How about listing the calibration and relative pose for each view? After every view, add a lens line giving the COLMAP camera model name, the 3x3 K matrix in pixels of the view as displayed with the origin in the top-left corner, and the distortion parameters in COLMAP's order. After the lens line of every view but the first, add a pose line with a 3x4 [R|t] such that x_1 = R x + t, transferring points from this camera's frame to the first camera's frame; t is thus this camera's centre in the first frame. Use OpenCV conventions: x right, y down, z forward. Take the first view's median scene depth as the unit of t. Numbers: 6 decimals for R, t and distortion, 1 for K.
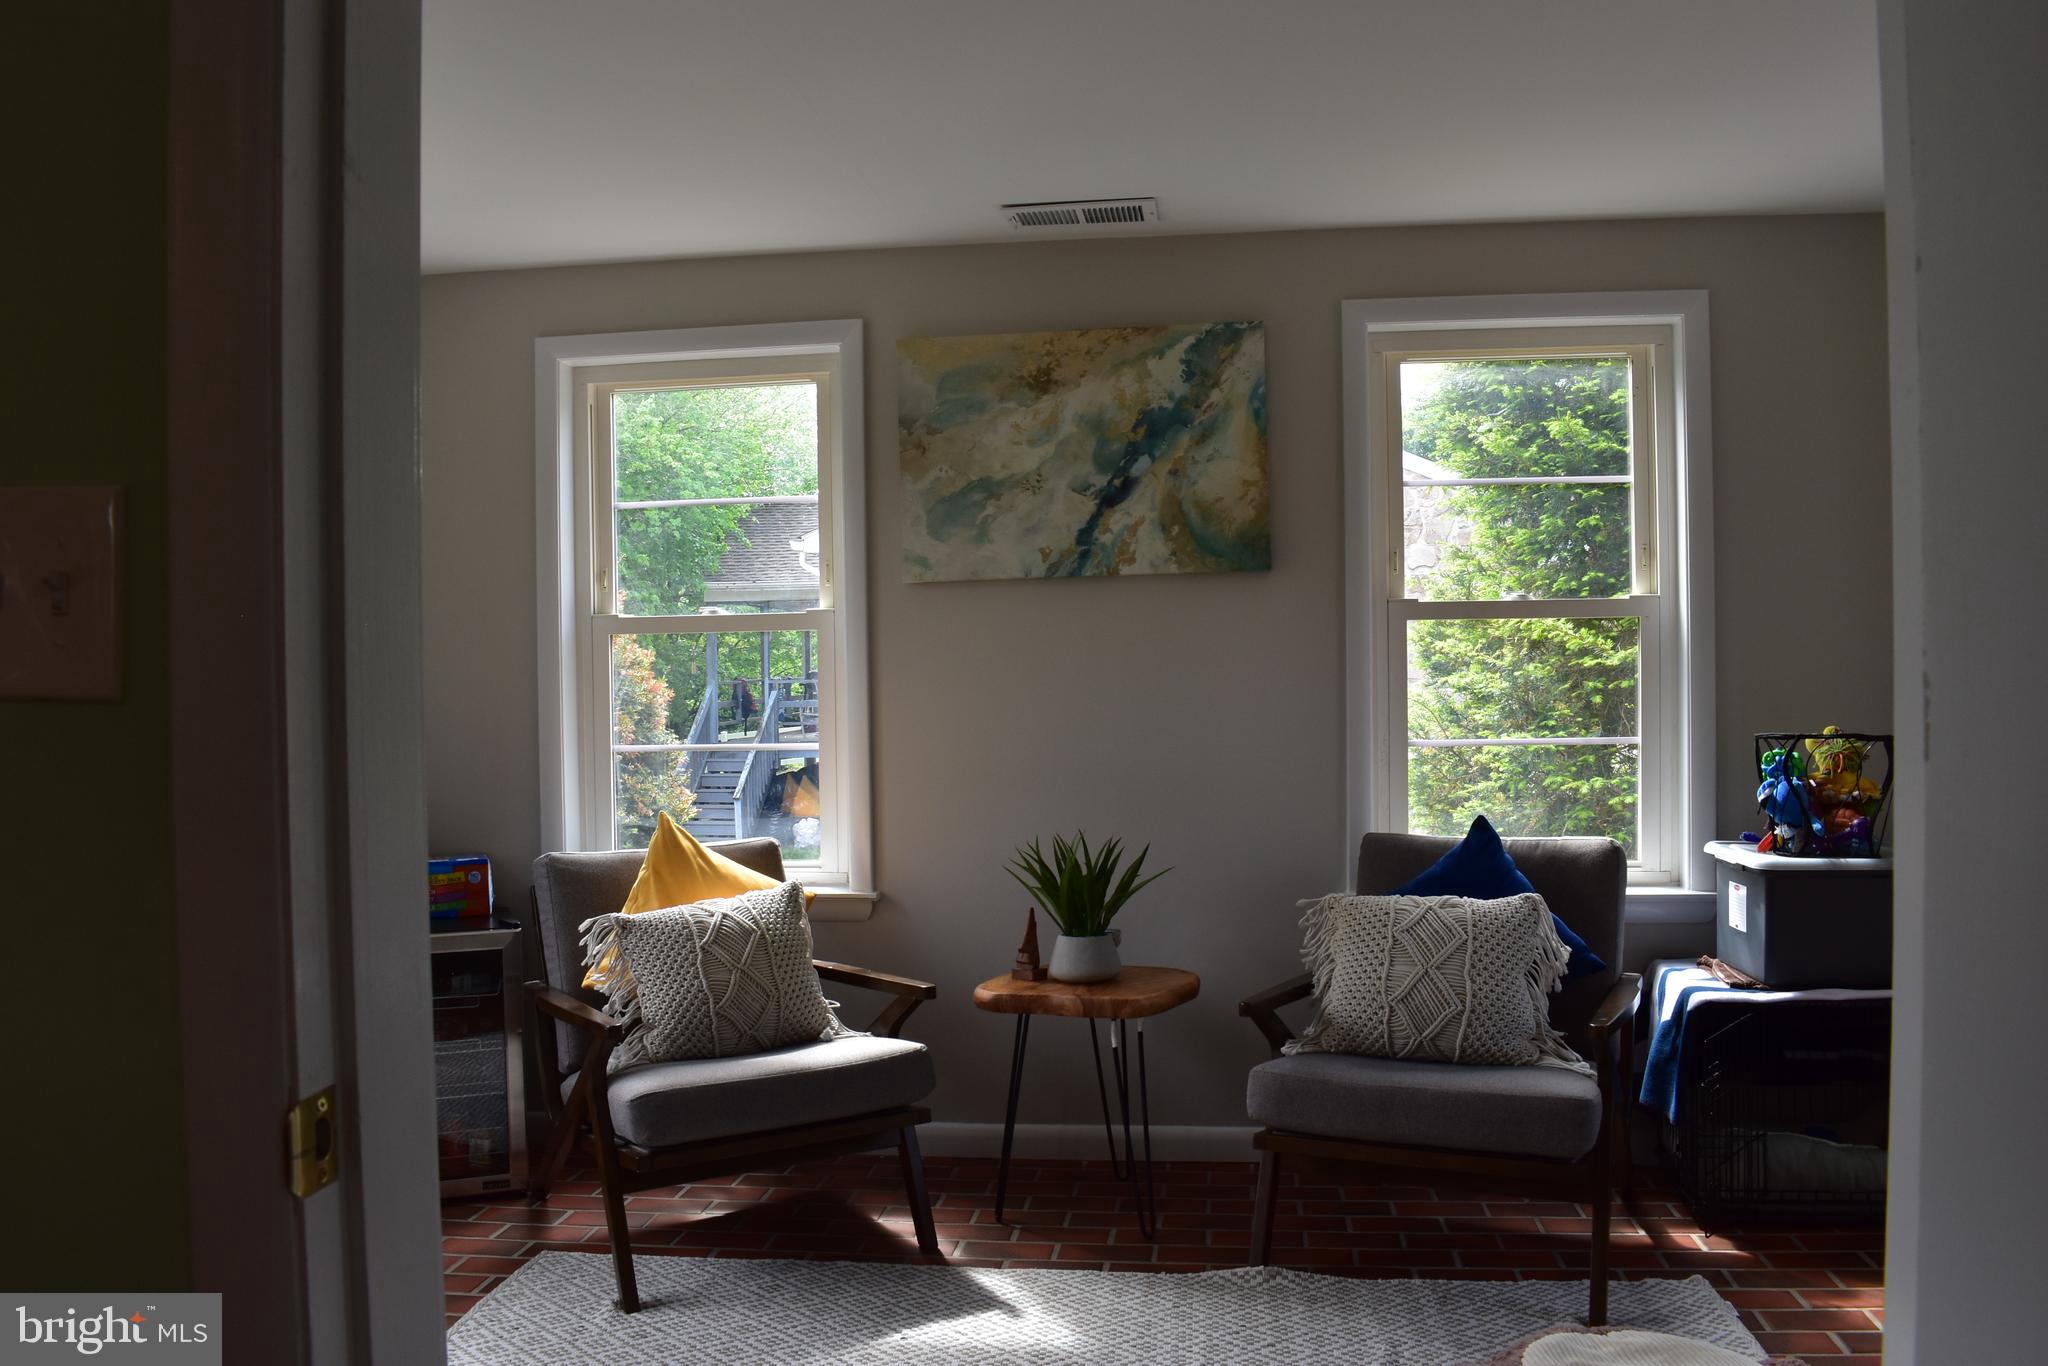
lens RADIAL K [[1612.6, 0, 1030.0], [0, 1612.6, 681.1], [0, 0, 1]] dist [-0.095943, 0.013859]
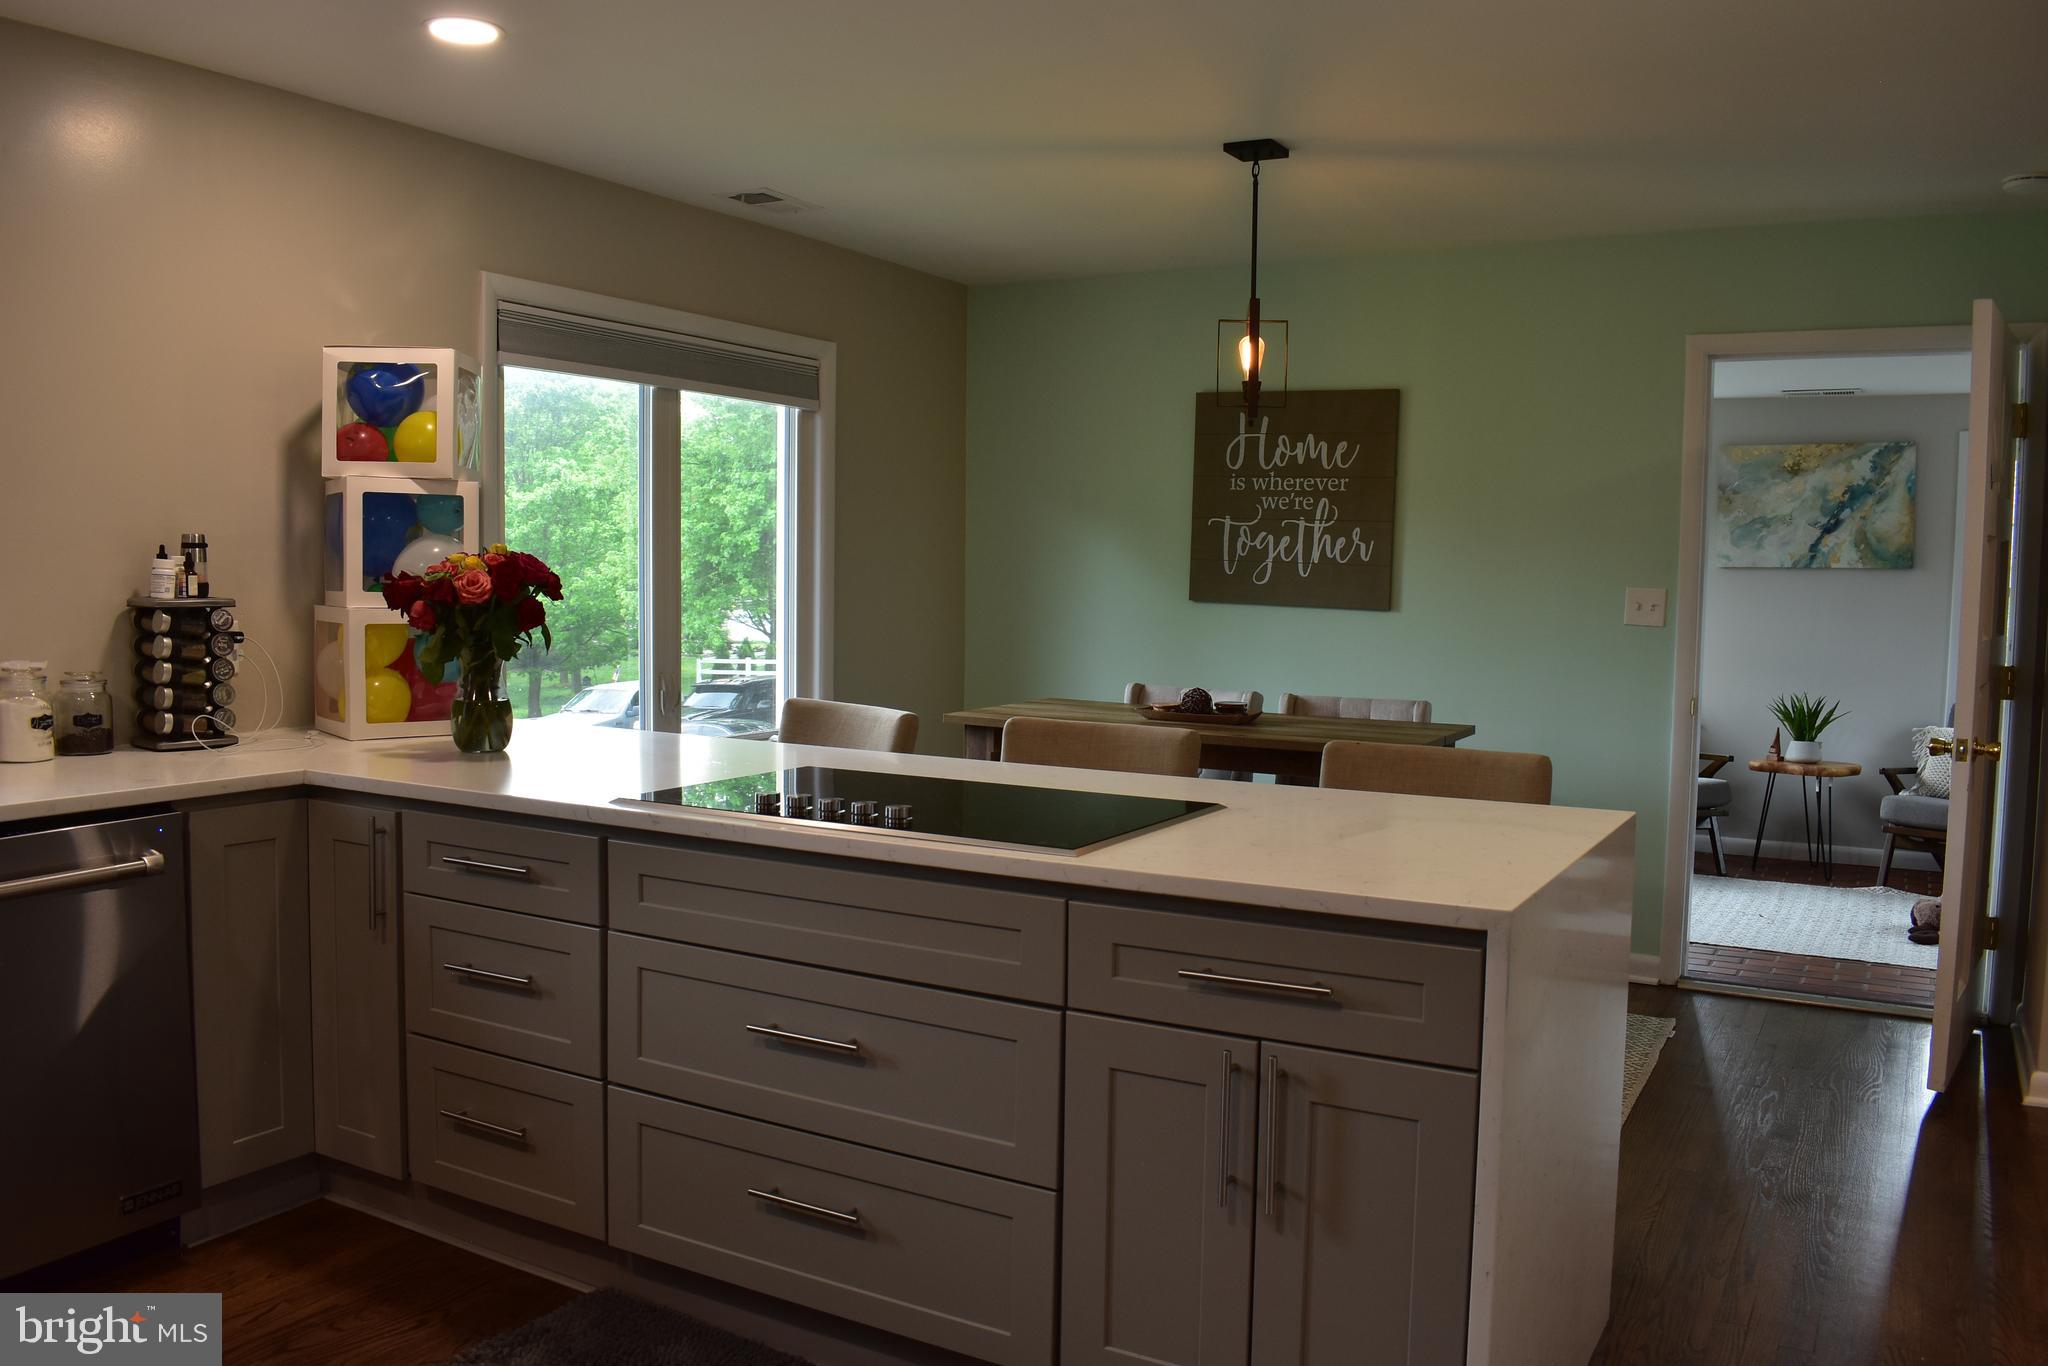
lens RADIAL K [[1612.6, 0, 1033.7], [0, 1612.6, 664.6], [0, 0, 1]] dist [-0.095943, 0.013859]
pose [[0.924983, 0.056385, -0.375801, -0.119695], [-0.039438, 0.997834, 0.052644, -0.010209], [0.377956, -0.033874, 0.925204, -1.191019]]
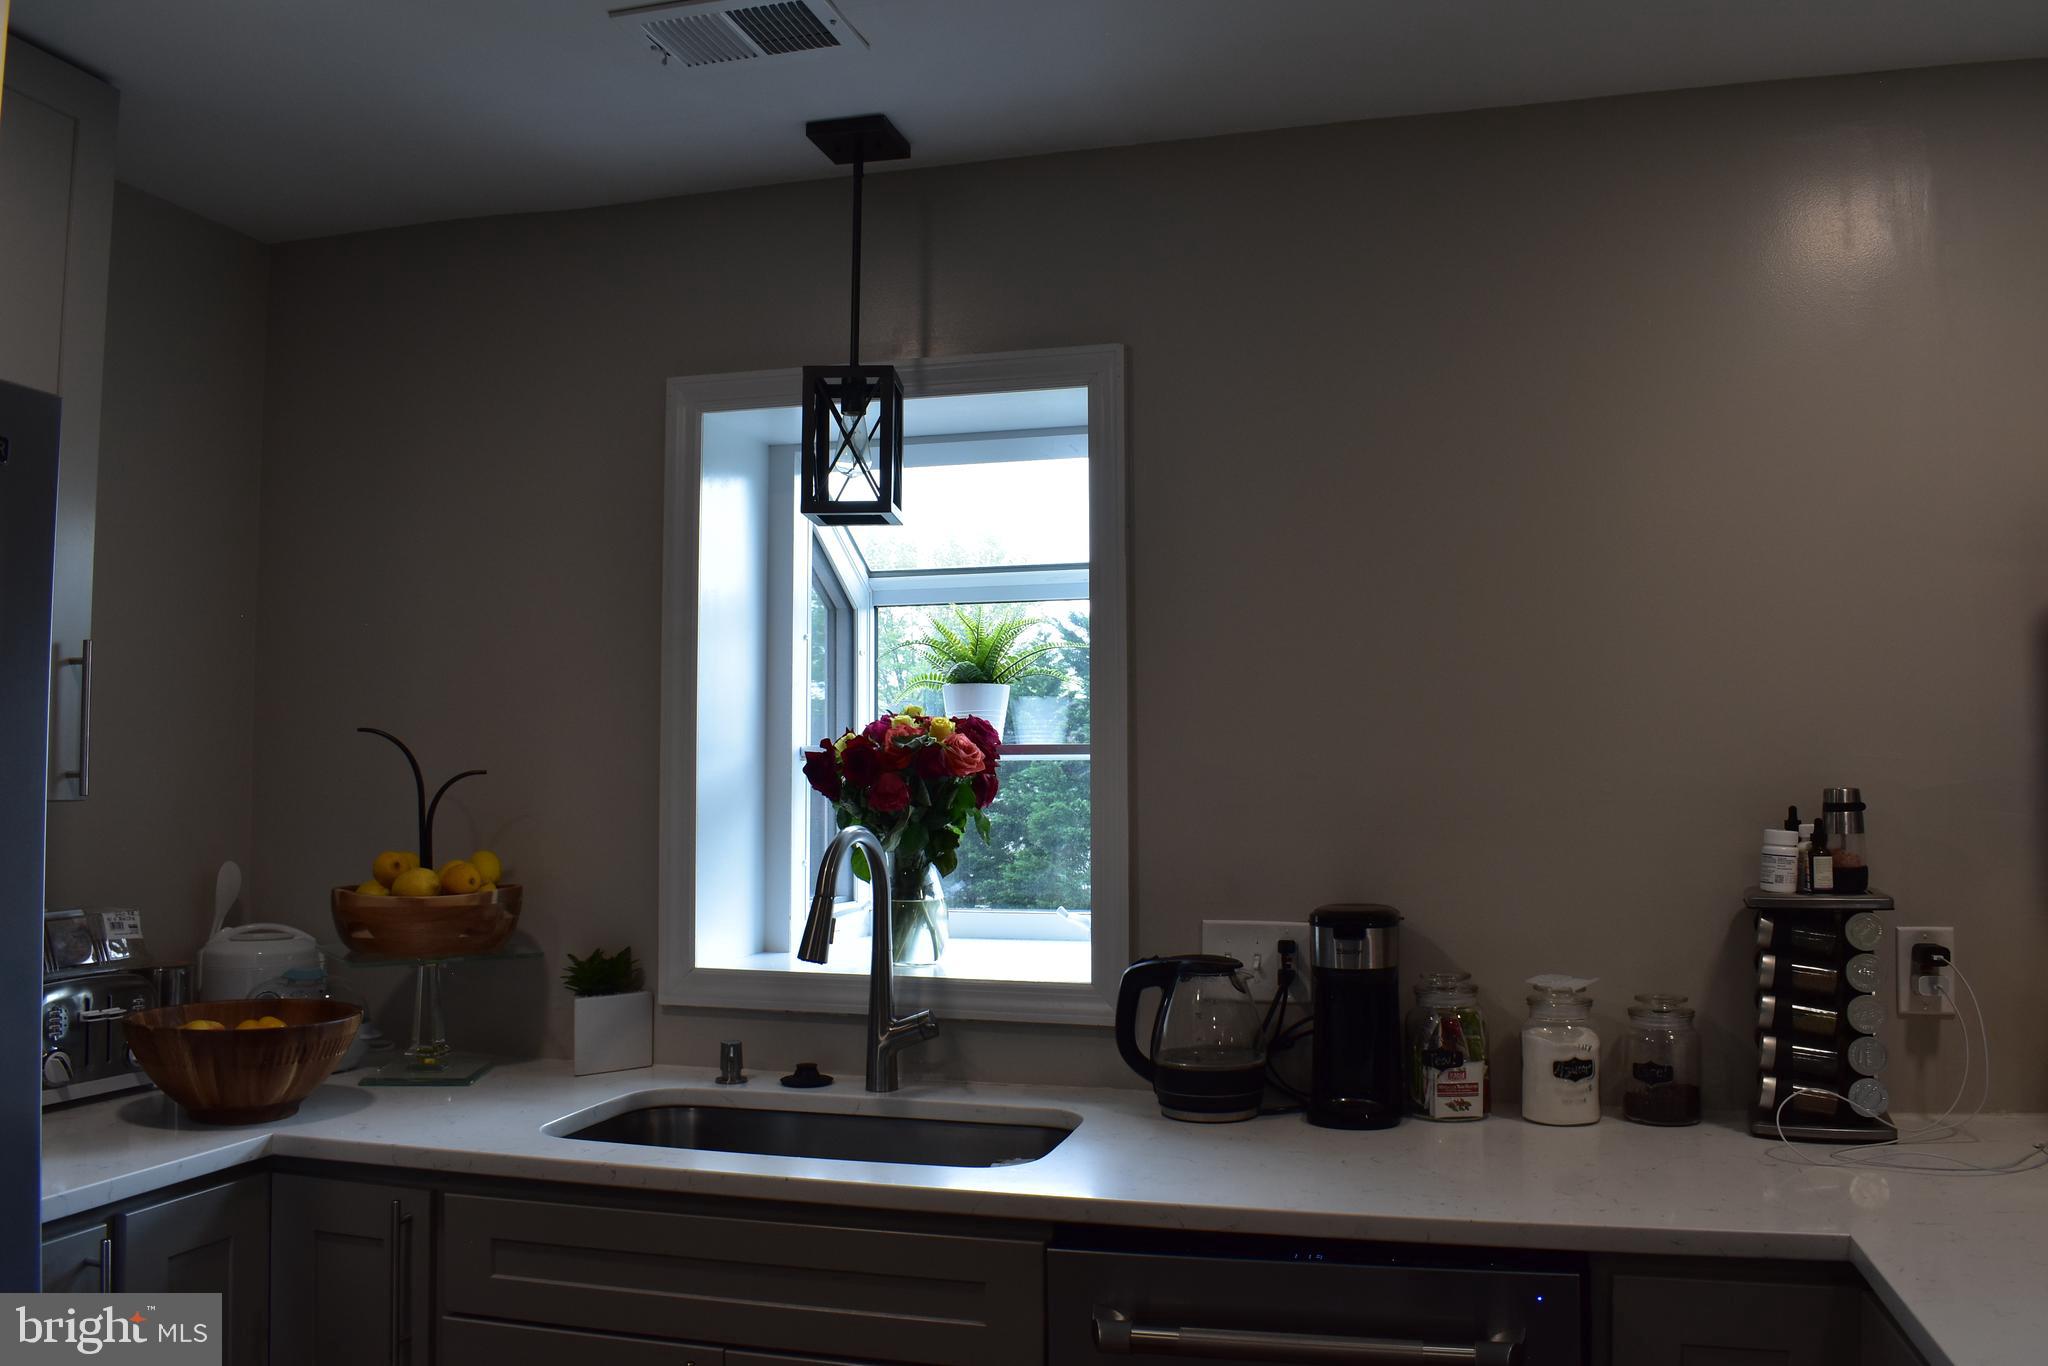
lens RADIAL K [[1612.6, 0, 1037.8], [0, 1612.6, 679.5], [0, 0, 1]] dist [-0.095943, 0.013859]
pose [[-0.134892, -0.044932, -0.989841, -0.309021], [-0.013529, 0.998962, -0.043502, -0.029335], [0.990768, 0.007524, -0.135360, -0.745947]]
